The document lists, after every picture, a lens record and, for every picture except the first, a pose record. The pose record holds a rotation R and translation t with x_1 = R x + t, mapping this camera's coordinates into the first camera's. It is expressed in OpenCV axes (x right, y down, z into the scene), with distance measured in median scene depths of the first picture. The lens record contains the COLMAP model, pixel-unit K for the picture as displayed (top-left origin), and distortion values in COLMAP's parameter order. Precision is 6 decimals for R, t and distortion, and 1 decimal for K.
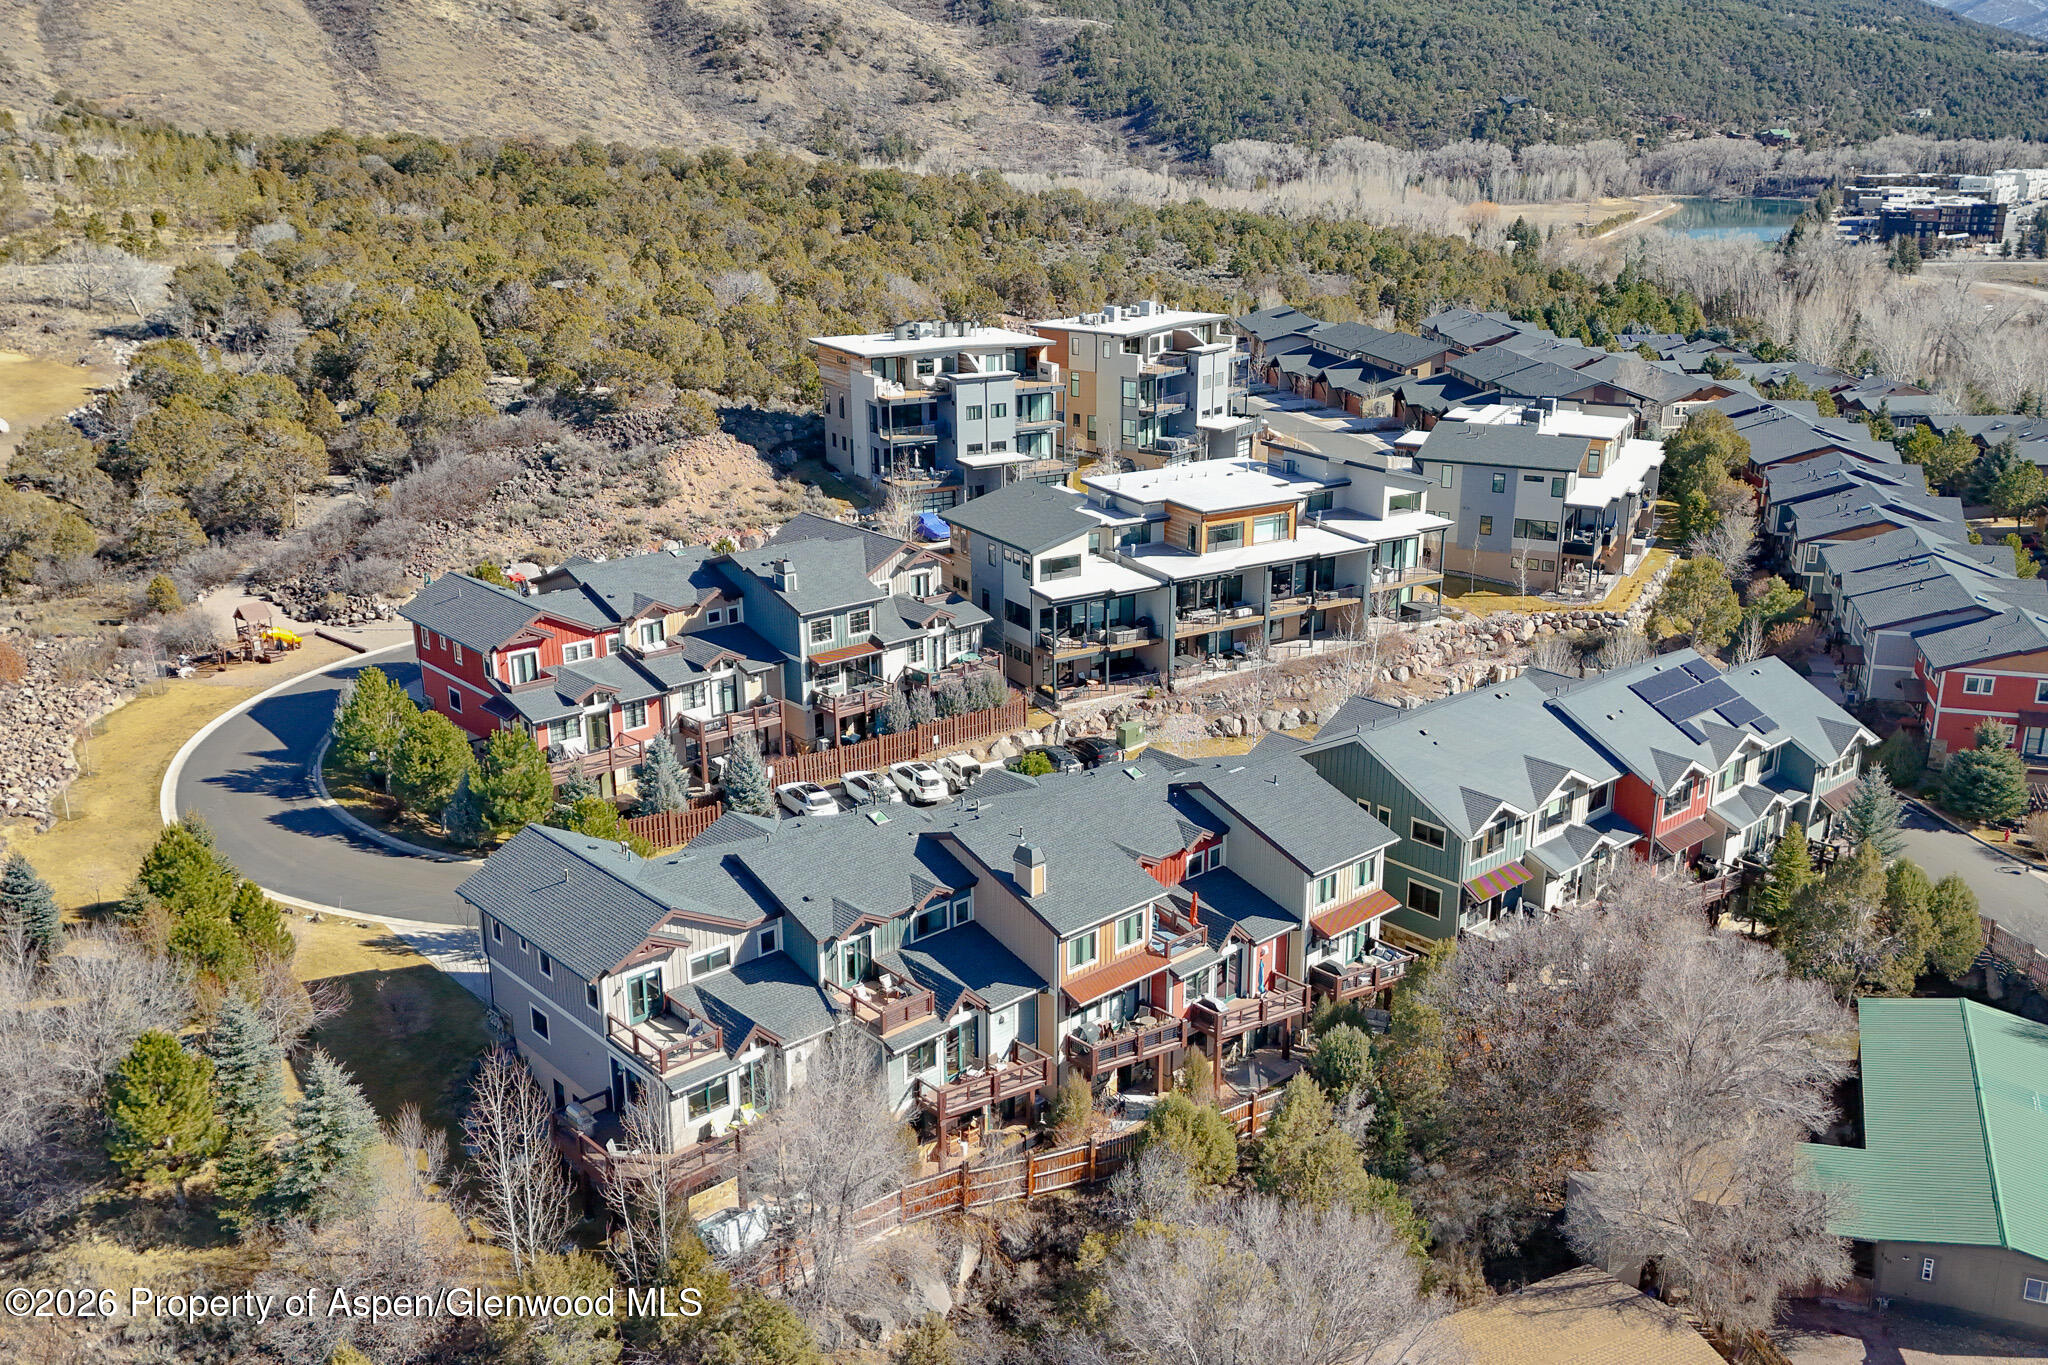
lens RADIAL K [[1753.1, 0, 1123.7], [0, 1753.1, 681.7], [0, 0, 1]] dist [0.088138, -0.010550]
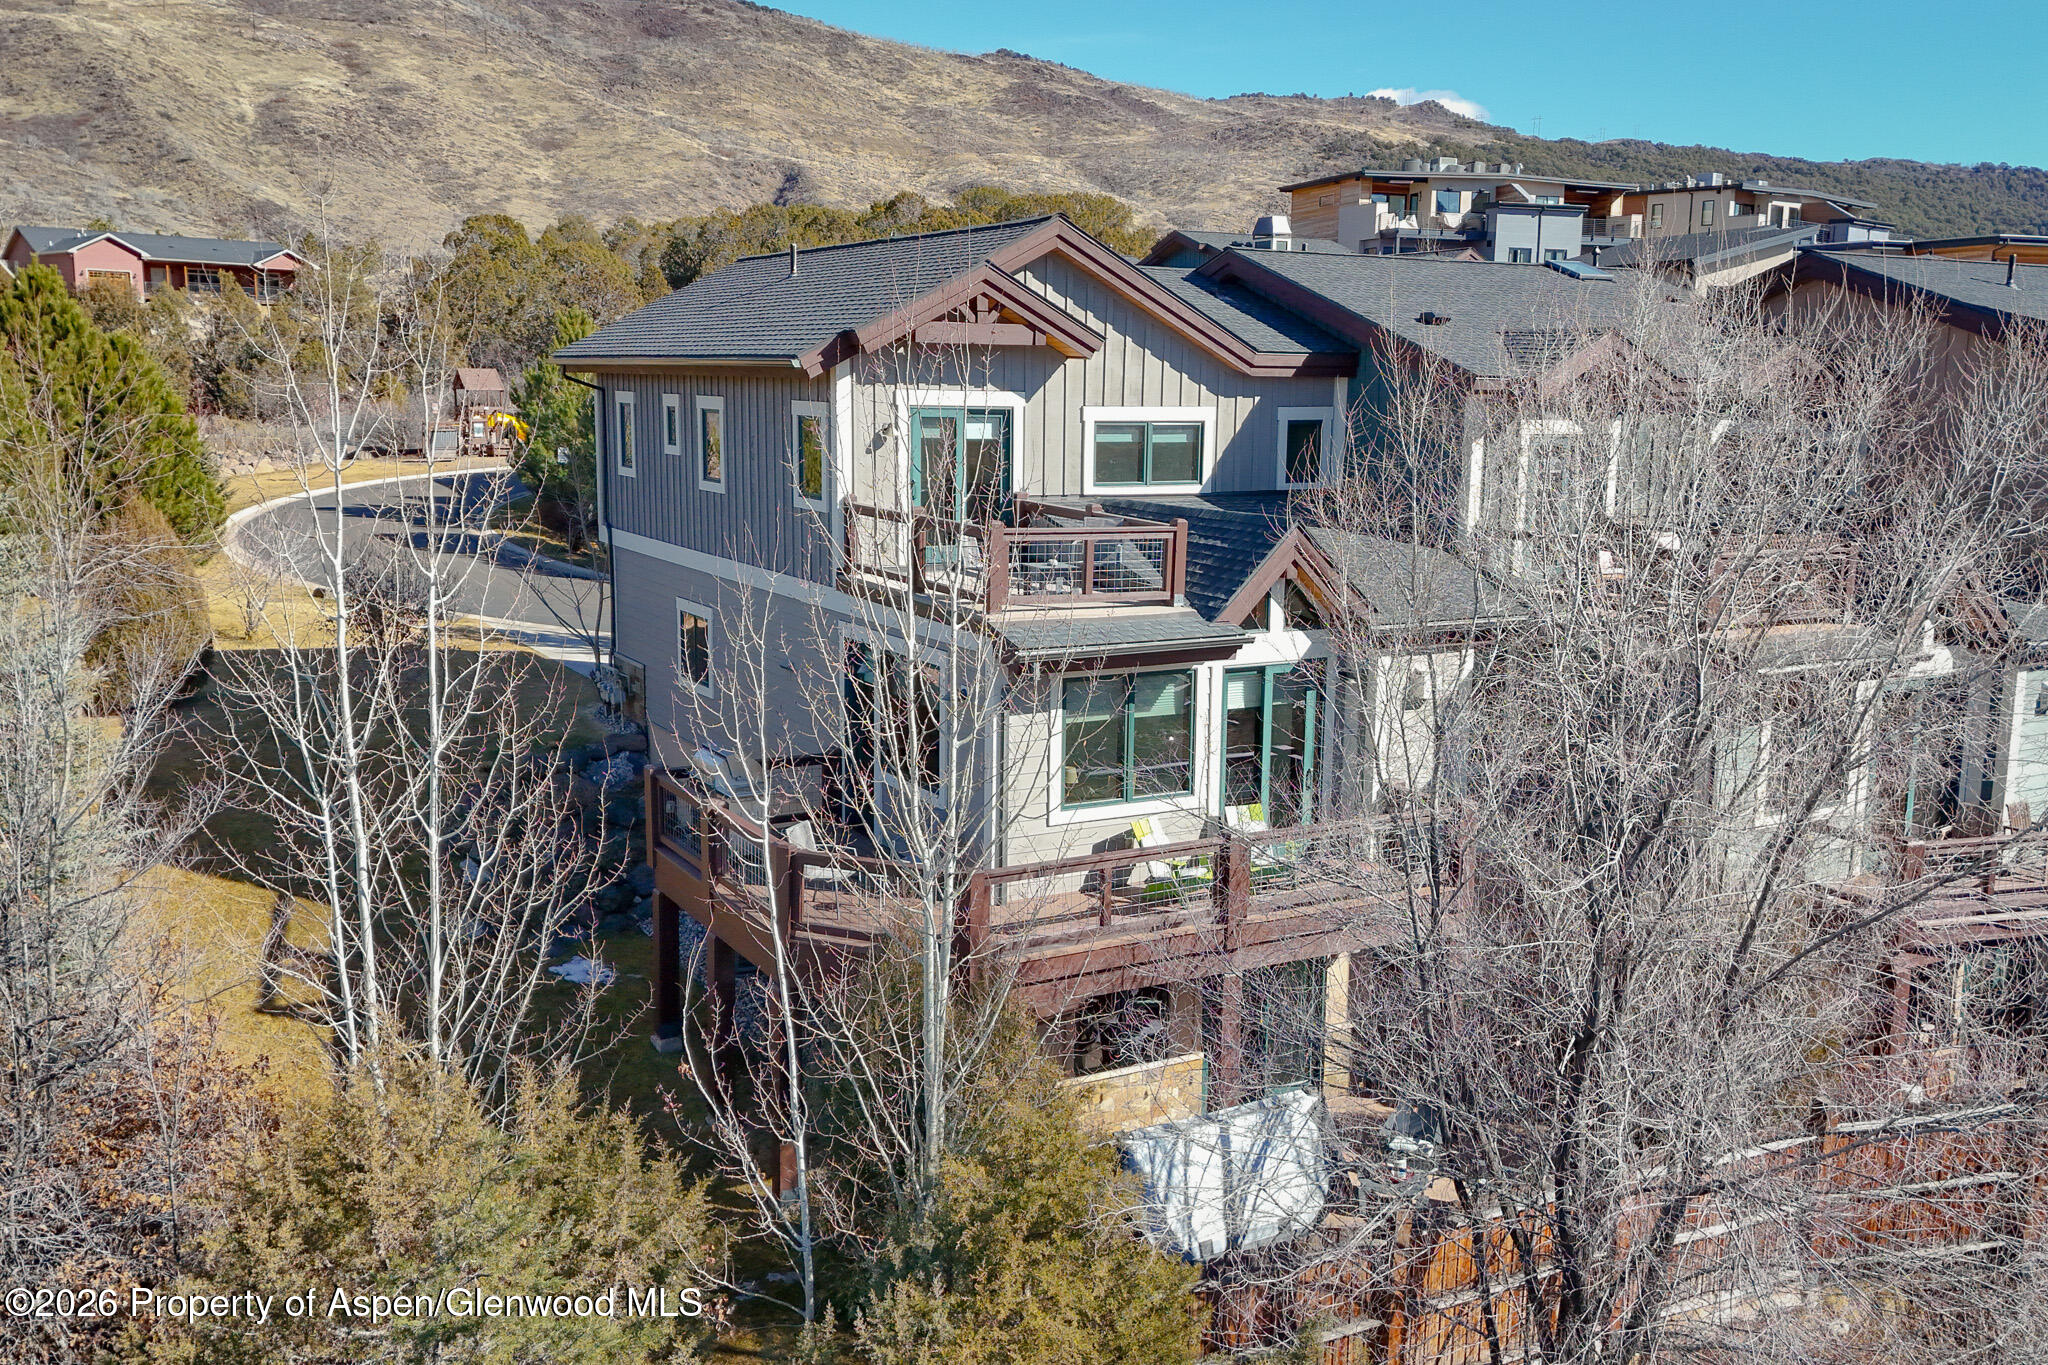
lens RADIAL K [[1830.9, 0, 1067.8], [0, 1830.9, 687.0], [0, 0, 1]] dist [0.019262, -0.008004]
pose [[0.968705, 0.045123, -0.244081, -0.118075], [-0.078755, 0.988403, -0.129838, 0.185053], [0.235391, 0.144997, 0.961024, 0.486936]]
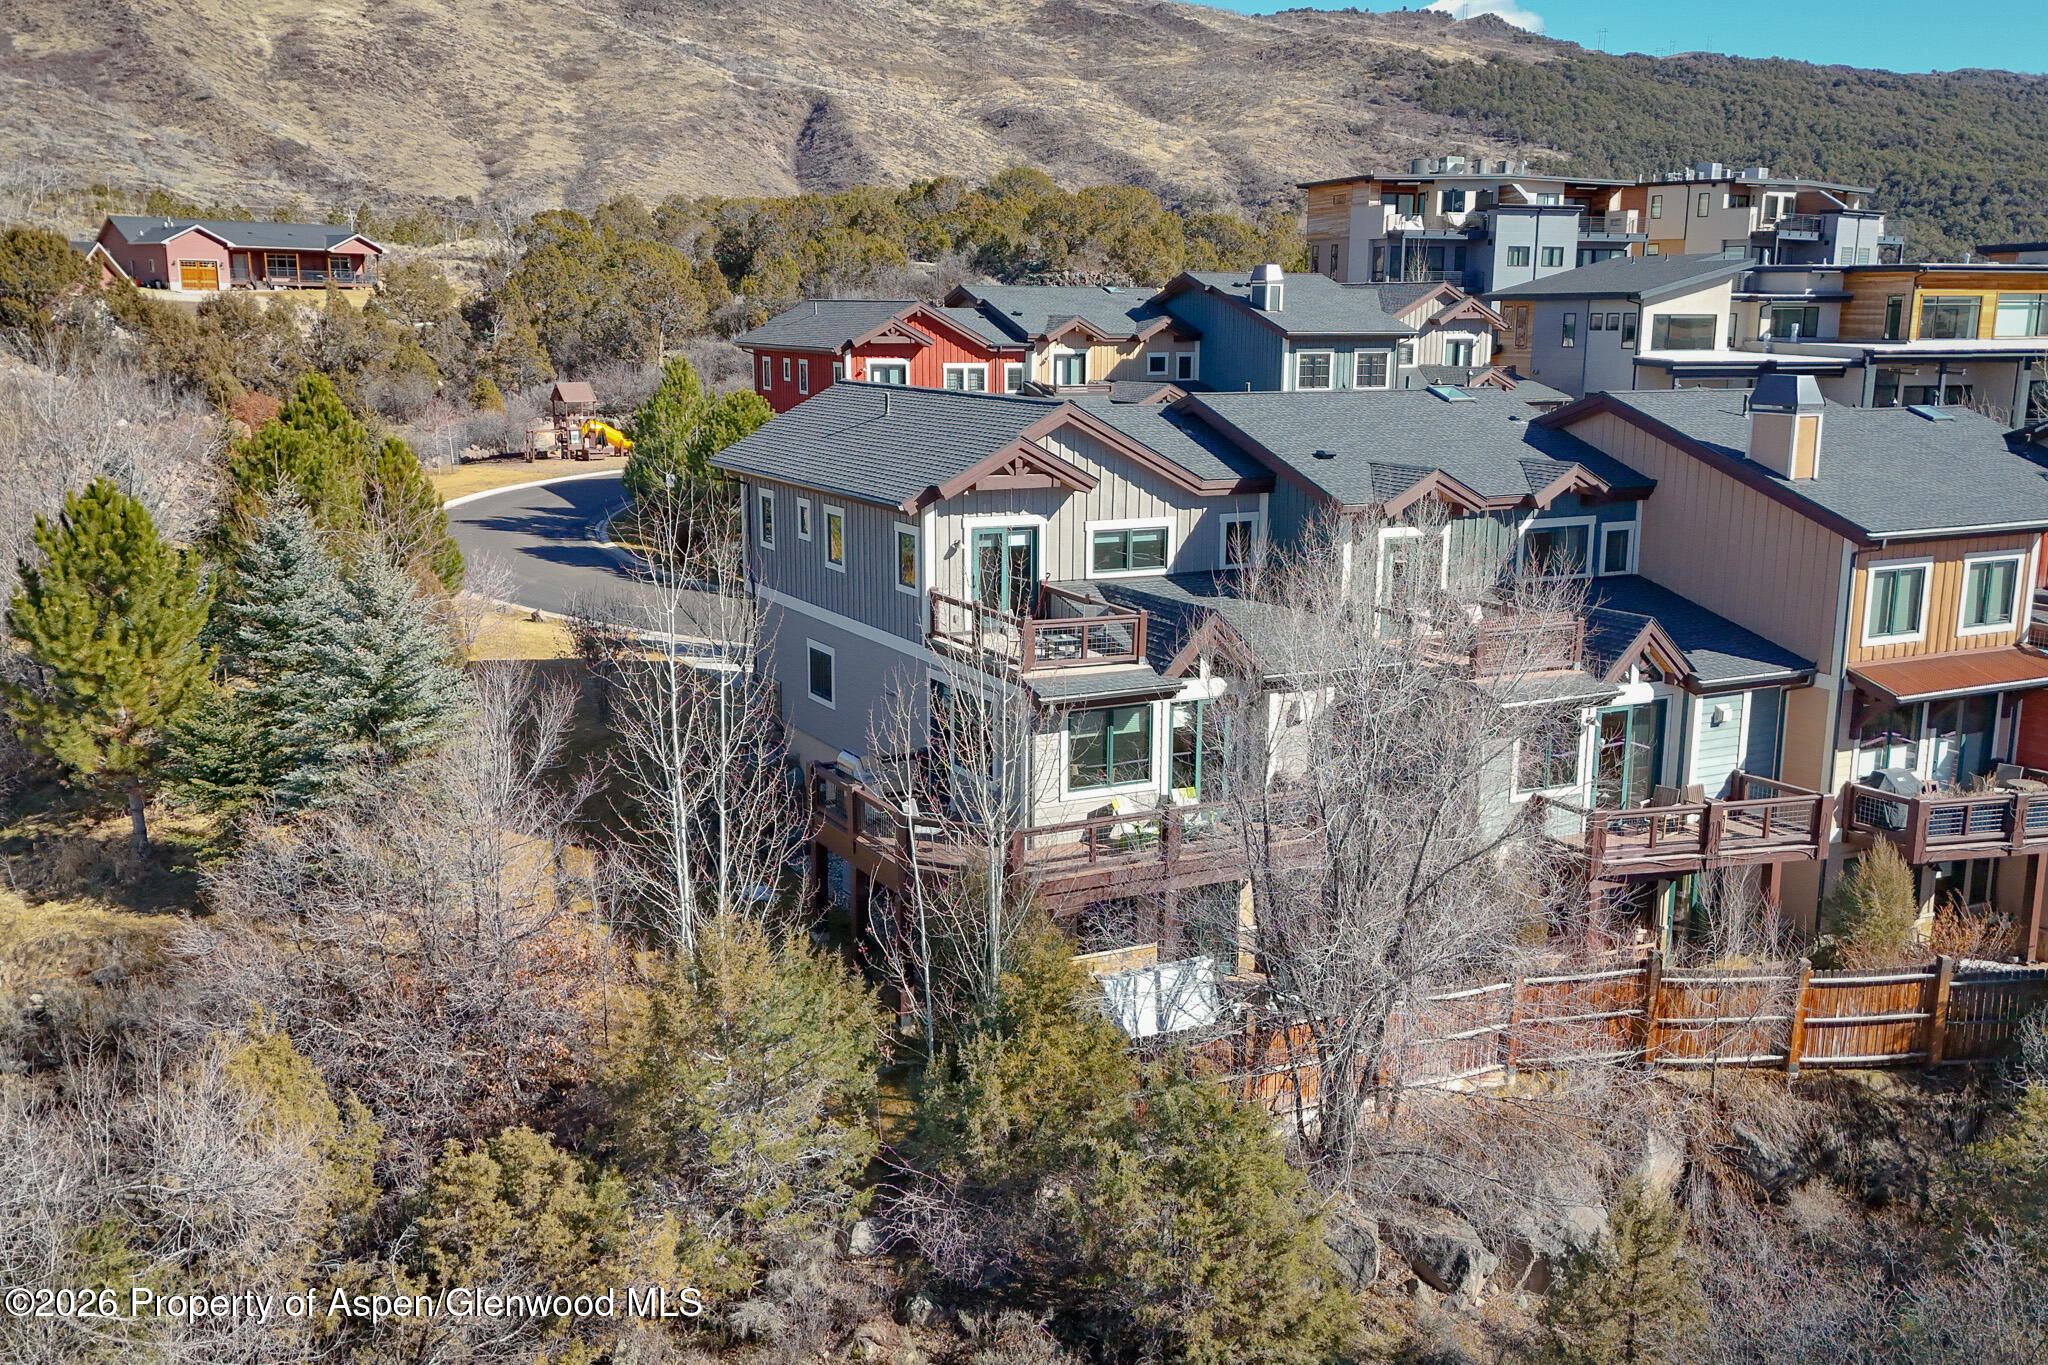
lens RADIAL K [[1888.8, 0, 1022.1], [0, 1888.8, 705.1], [0, 0, 1]] dist [0.013202, 0.000746]
pose [[0.956987, 0.053514, -0.285154, -0.077715], [-0.082074, 0.992630, -0.089160, 0.187859], [0.278281, 0.108729, 0.954326, 0.349168]]
